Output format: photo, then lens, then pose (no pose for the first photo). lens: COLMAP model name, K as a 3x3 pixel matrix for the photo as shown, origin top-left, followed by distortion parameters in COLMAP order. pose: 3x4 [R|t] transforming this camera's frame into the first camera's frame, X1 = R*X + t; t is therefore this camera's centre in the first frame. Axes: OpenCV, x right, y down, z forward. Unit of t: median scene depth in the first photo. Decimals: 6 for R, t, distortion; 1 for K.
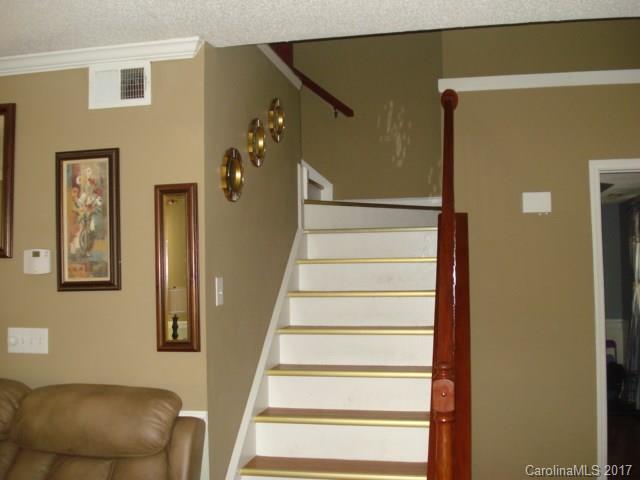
lens RADIAL K [[707.9, 0, 320.0], [0, 707.9, 241.4], [0, 0, 1]] dist [-0.124312, 0.000000]
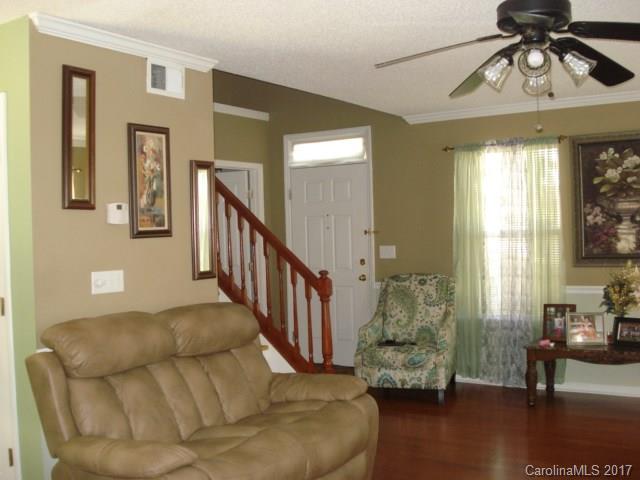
lens RADIAL K [[707.9, 0, 318.8], [0, 707.9, 238.7], [0, 0, 1]] dist [-0.124312, 0.000000]
pose [[0.366254, -0.007213, 0.930487, -1.402149], [-0.027738, 0.999441, 0.018665, 0.040676], [-0.930101, -0.032646, 0.365849, 0.251054]]
